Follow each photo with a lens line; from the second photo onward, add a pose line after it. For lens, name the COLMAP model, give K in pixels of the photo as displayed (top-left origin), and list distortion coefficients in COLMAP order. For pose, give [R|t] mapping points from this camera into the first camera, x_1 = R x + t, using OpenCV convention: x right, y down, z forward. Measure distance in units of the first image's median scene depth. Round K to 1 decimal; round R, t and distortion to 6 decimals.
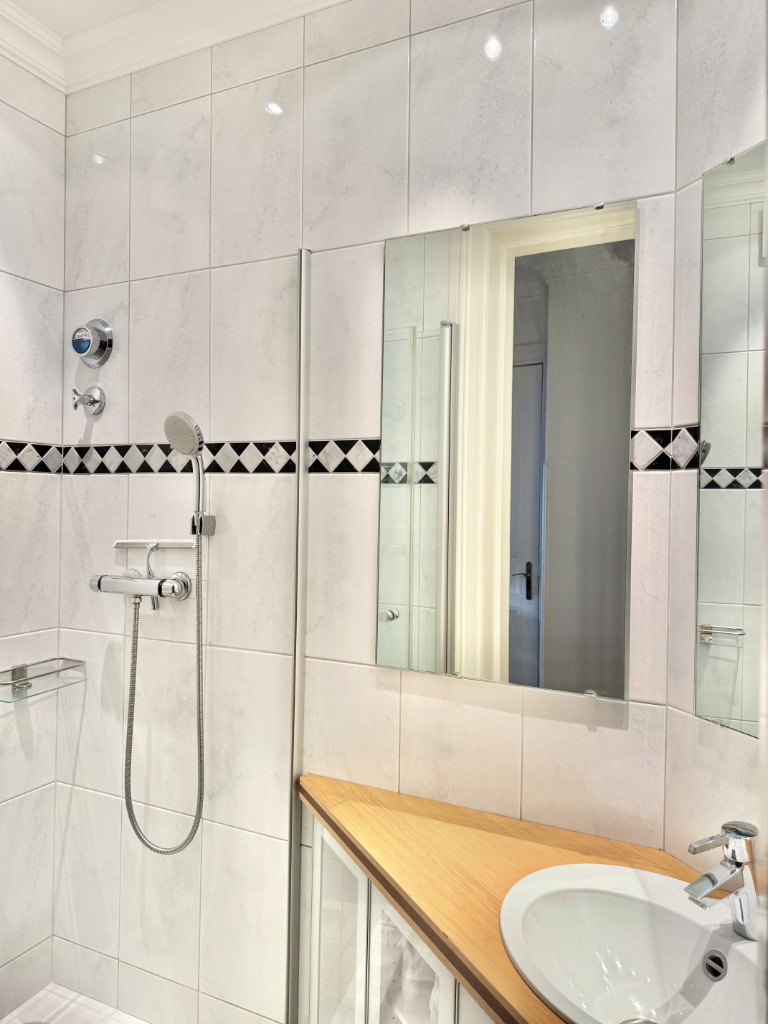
lens RADIAL K [[725.2, 0, 379.4], [0, 725.2, 511.5], [0, 0, 1]] dist [0.071676, -0.097992]
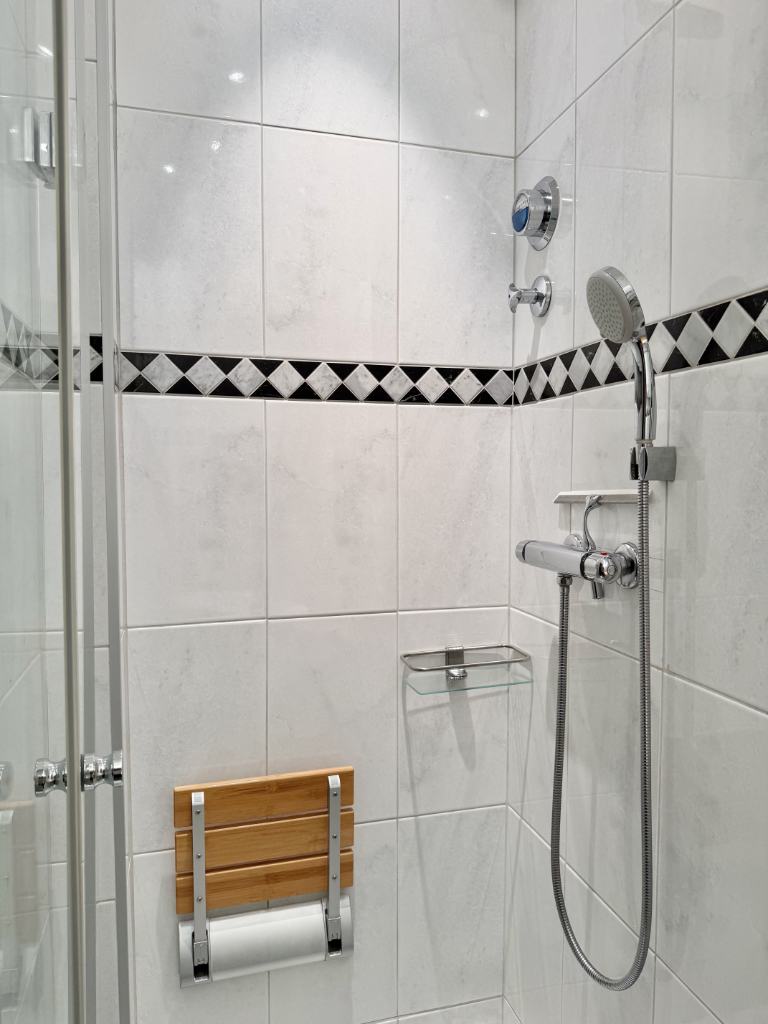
lens RADIAL K [[725.2, 0, 383.1], [0, 725.2, 512.4], [0, 0, 1]] dist [0.071676, -0.097992]
pose [[0.661069, 0.022929, -0.749974, 0.048718], [0.005416, 0.999361, 0.035328, 0.033113], [0.750305, -0.027416, 0.660523, 0.417355]]
